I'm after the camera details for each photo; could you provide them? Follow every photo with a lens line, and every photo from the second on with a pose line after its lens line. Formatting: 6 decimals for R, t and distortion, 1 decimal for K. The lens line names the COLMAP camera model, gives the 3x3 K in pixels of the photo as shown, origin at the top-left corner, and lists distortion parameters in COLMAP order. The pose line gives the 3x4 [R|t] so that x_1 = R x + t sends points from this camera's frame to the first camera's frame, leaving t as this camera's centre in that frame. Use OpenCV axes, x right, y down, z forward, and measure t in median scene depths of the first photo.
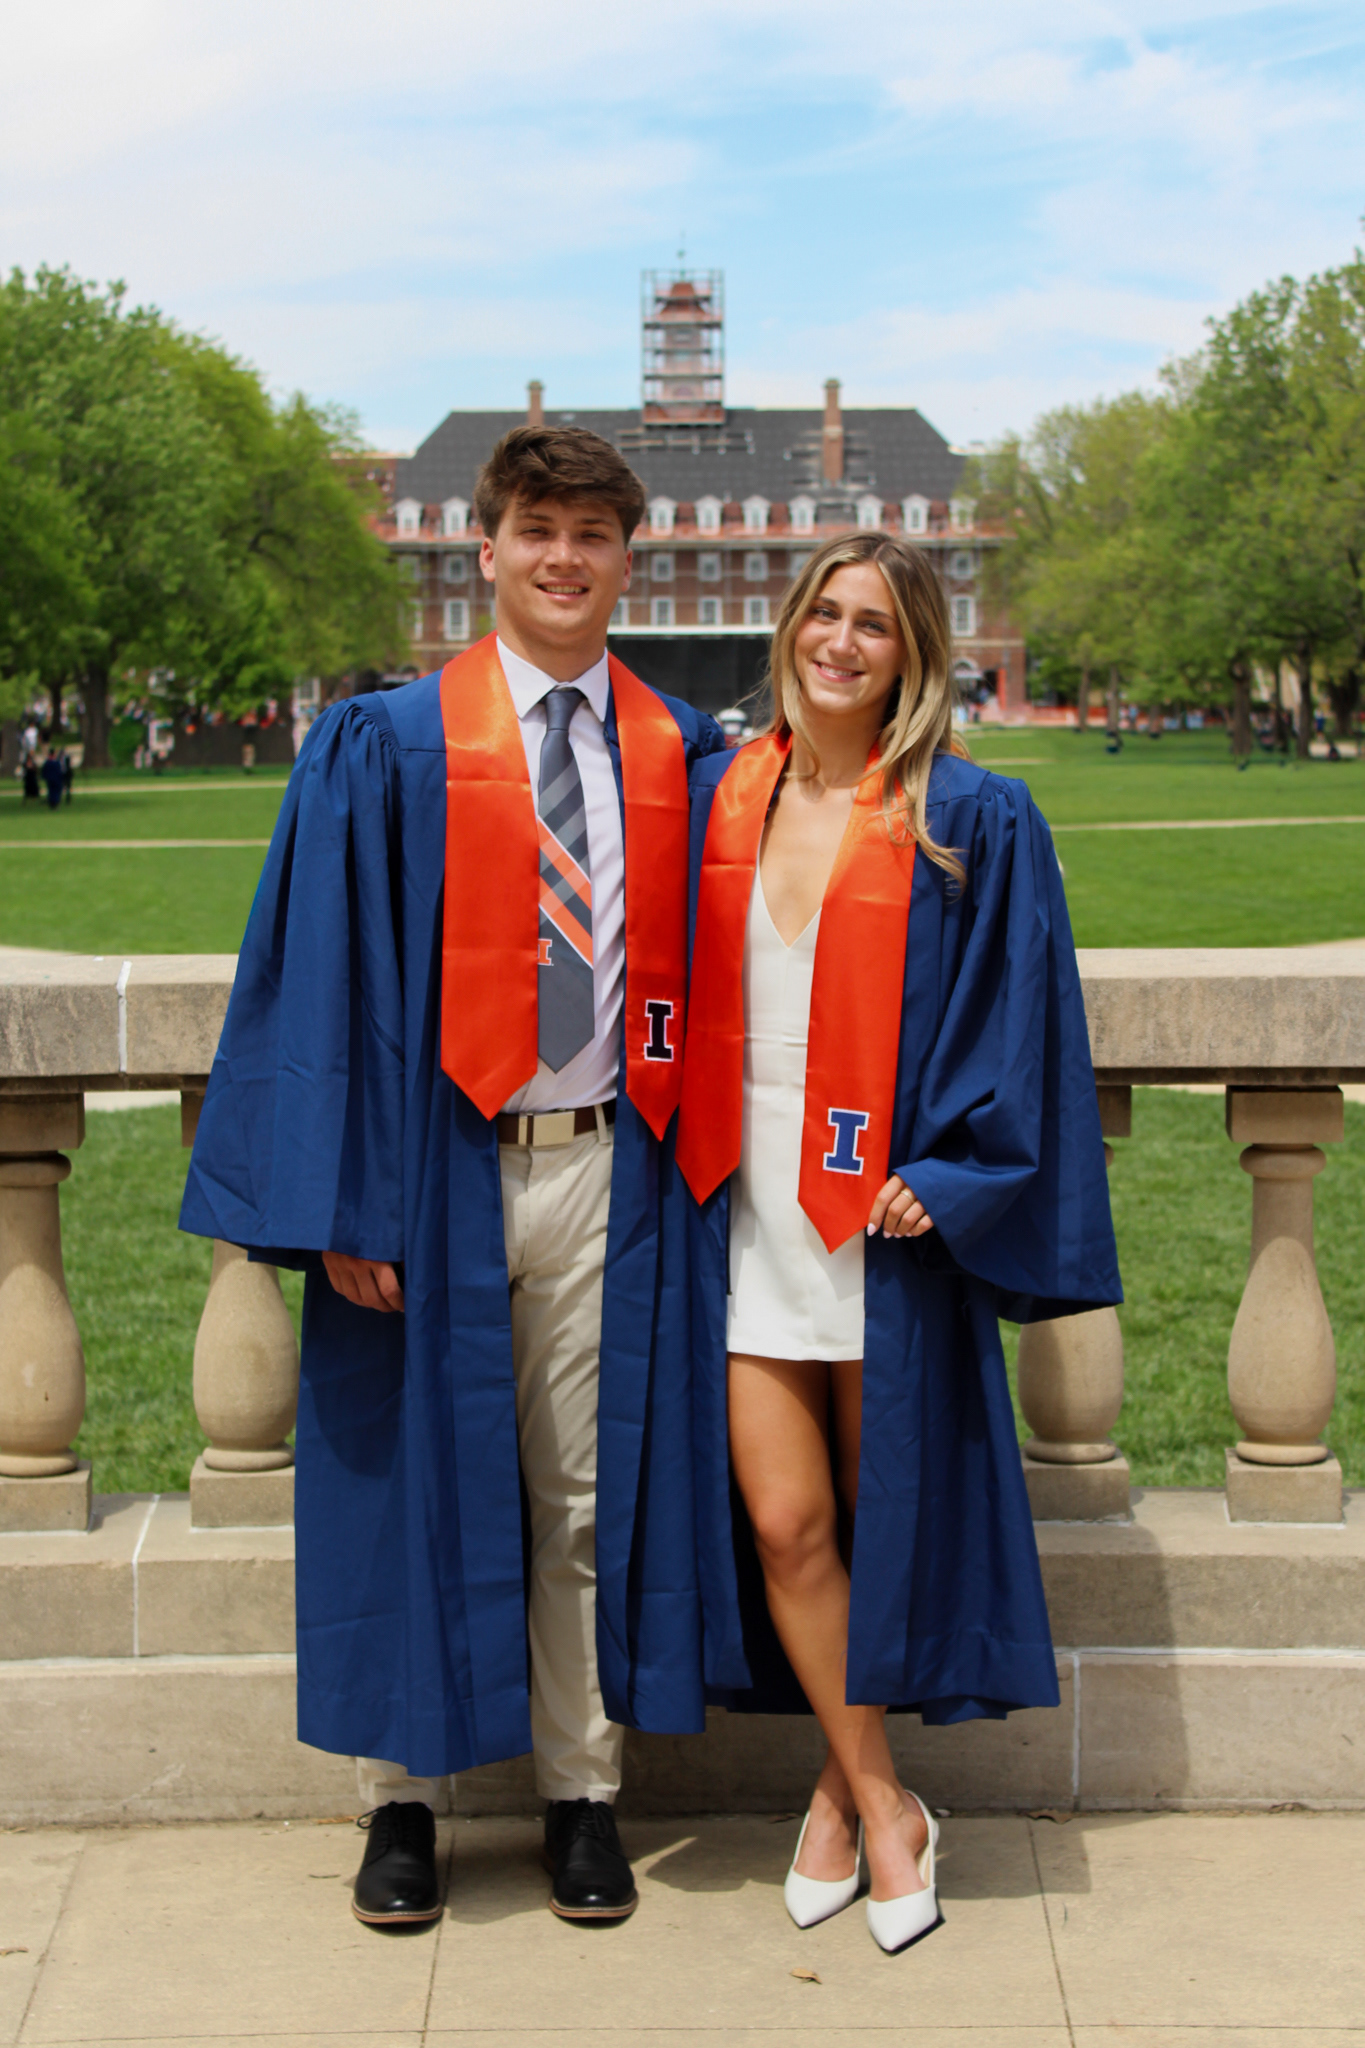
lens RADIAL K [[5295.3, 0, 688.9], [0, 5295.3, 1145.2], [0, 0, 1]] dist [0.077236, 0.000000]
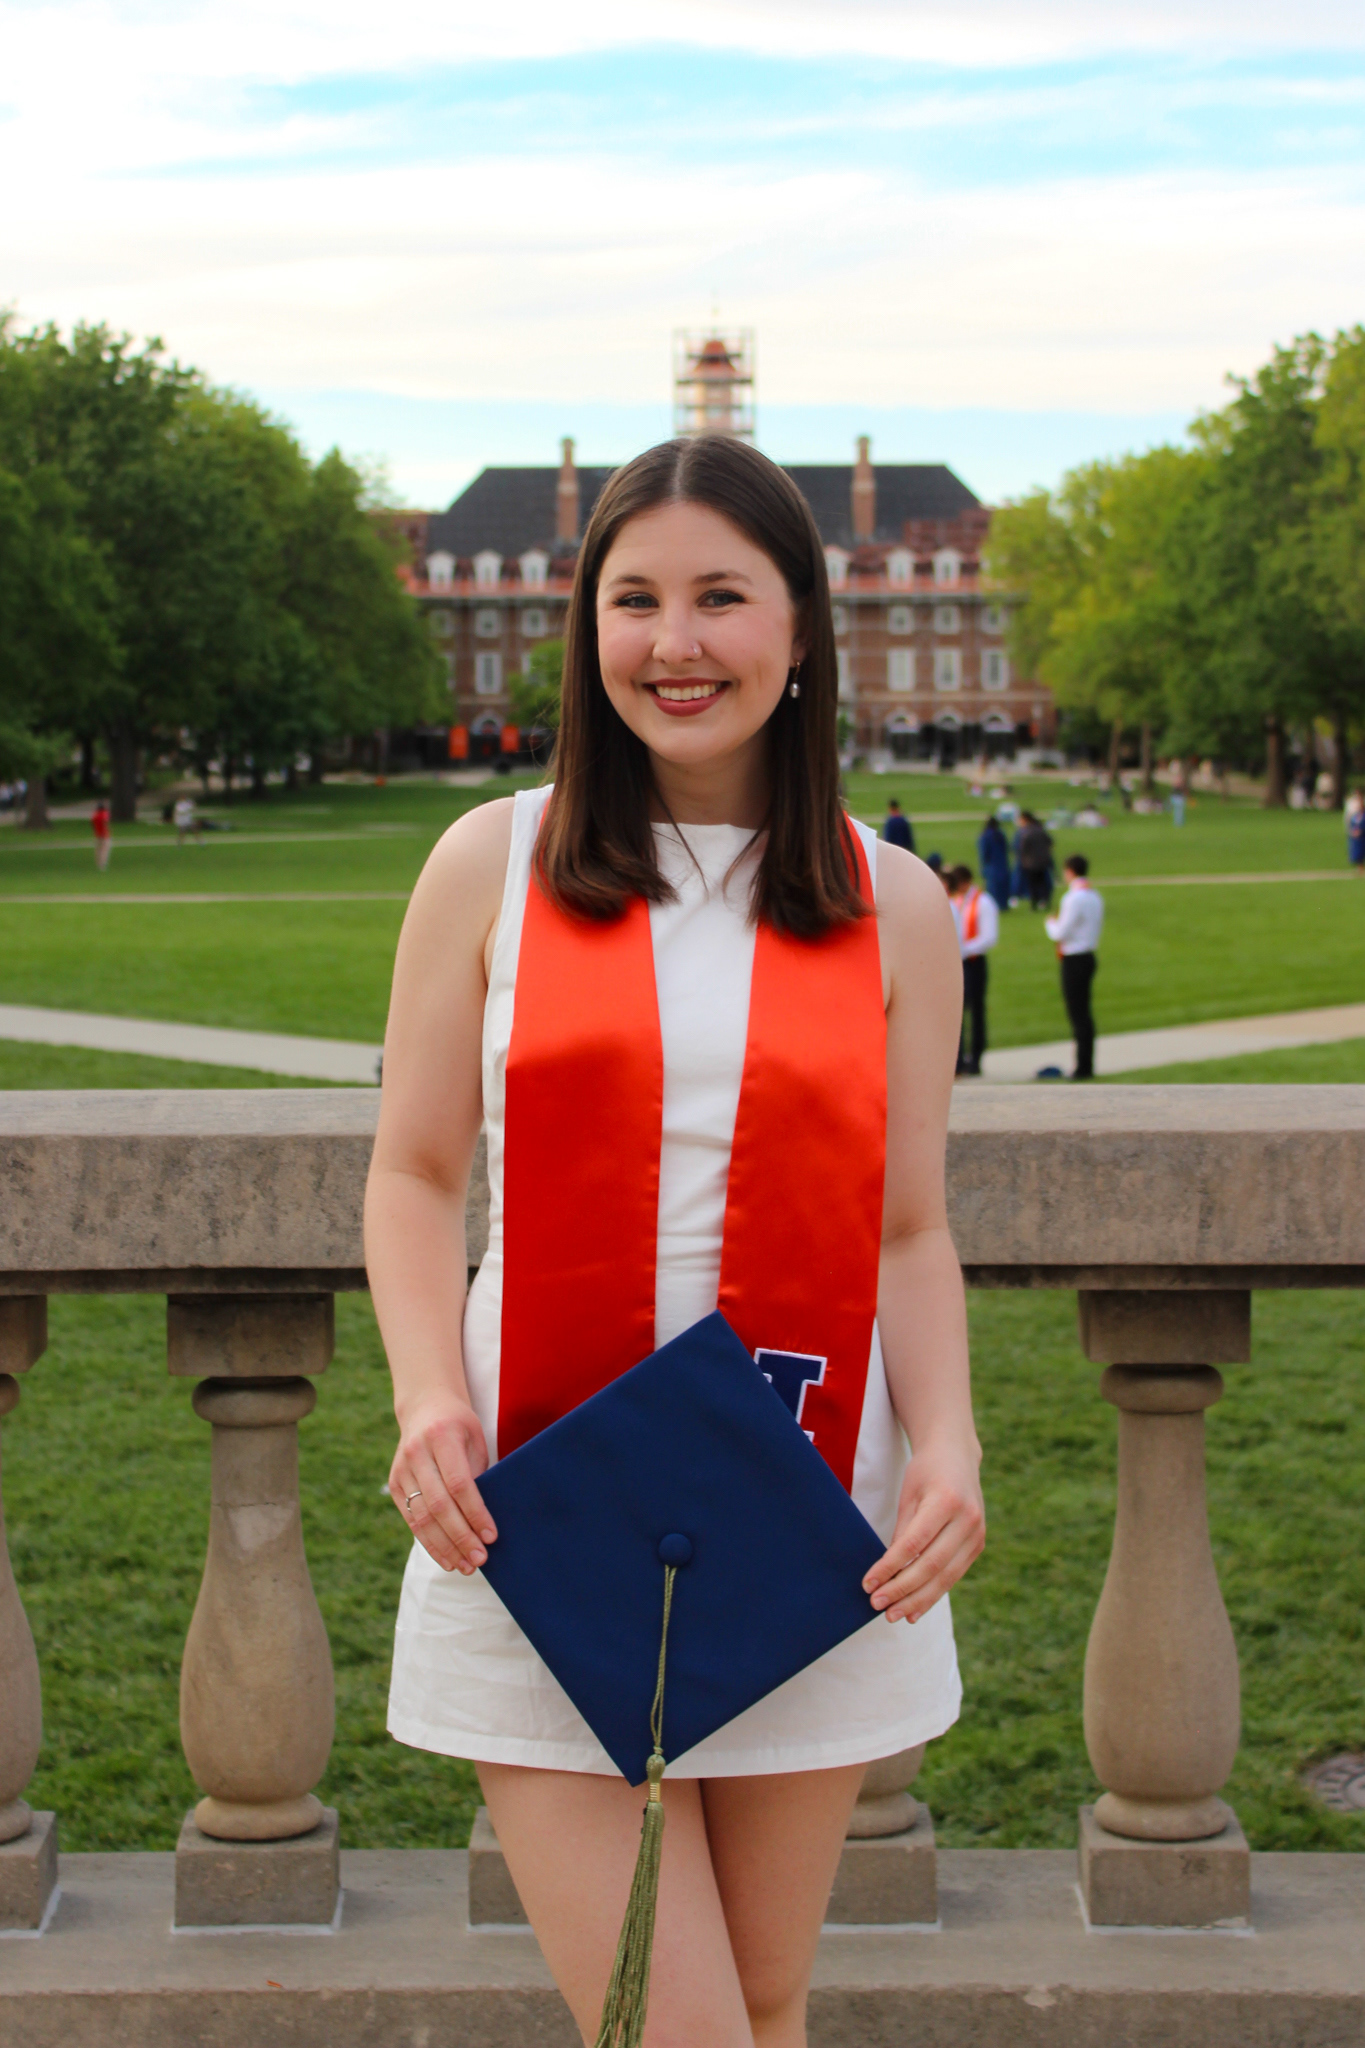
lens RADIAL K [[4771.4, 0, 687.9], [0, 4771.4, 803.8], [0, 0, 1]] dist [-0.004166, 0.000000]
pose [[0.999922, 0.000151, -0.012502, 0.009229], [-0.001084, 0.997213, -0.074593, -0.013500], [0.012456, 0.074601, 0.997136, 0.188061]]
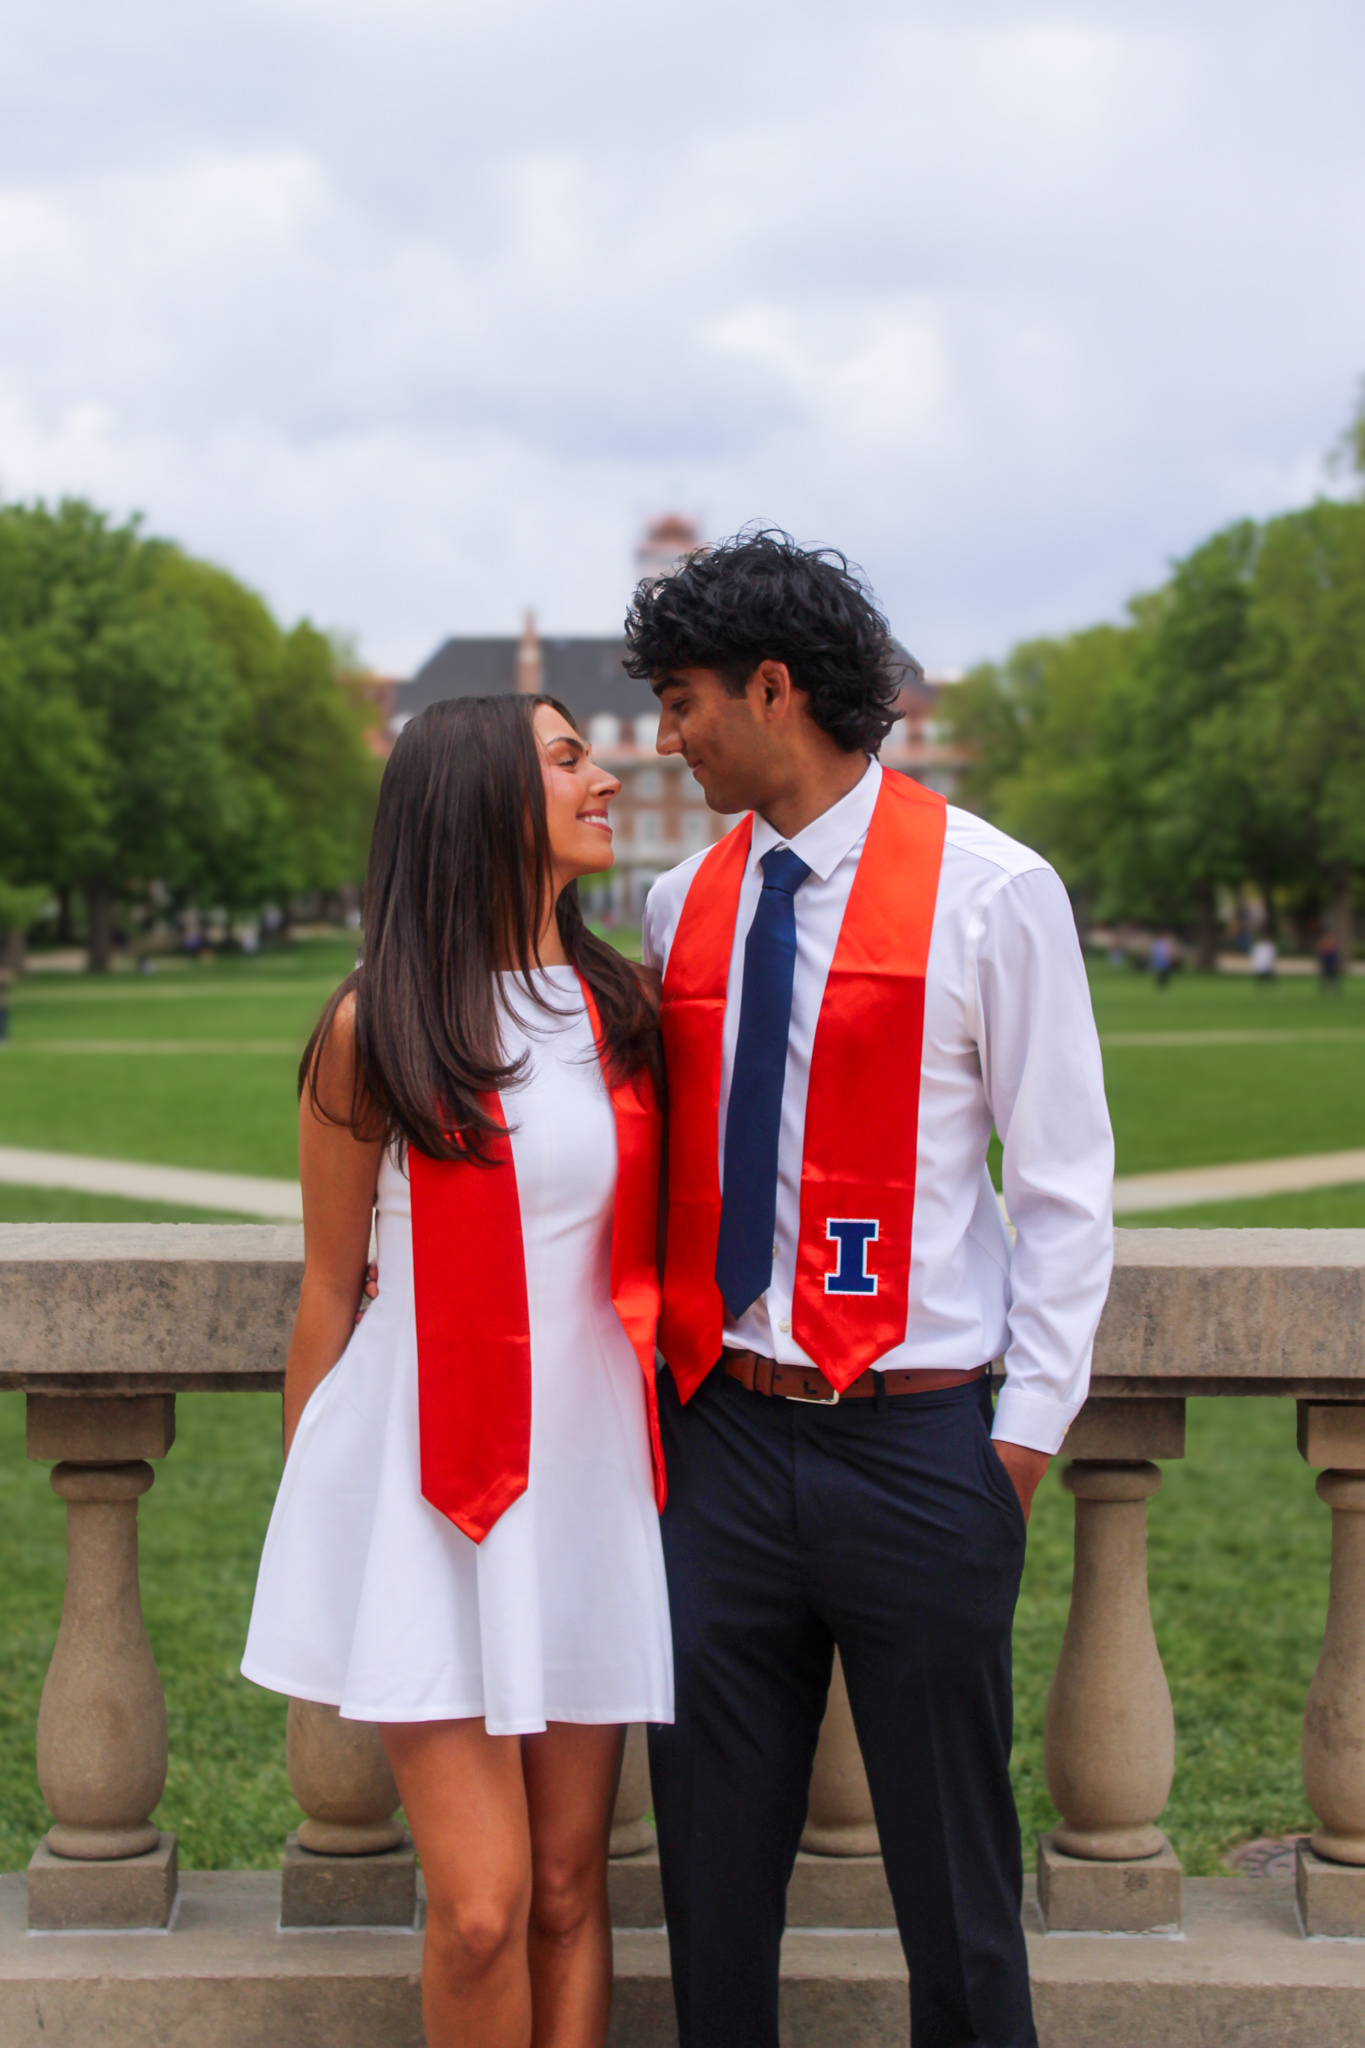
lens RADIAL K [[4771.4, 0, 704.6], [0, 4771.4, 797.1], [0, 0, 1]] dist [-0.004166, 0.000000]
pose [[0.999926, 0.011158, 0.004869, 0.002146], [-0.010570, 0.994143, -0.107556, -0.011443], [-0.006041, 0.107497, 0.994187, 0.125963]]
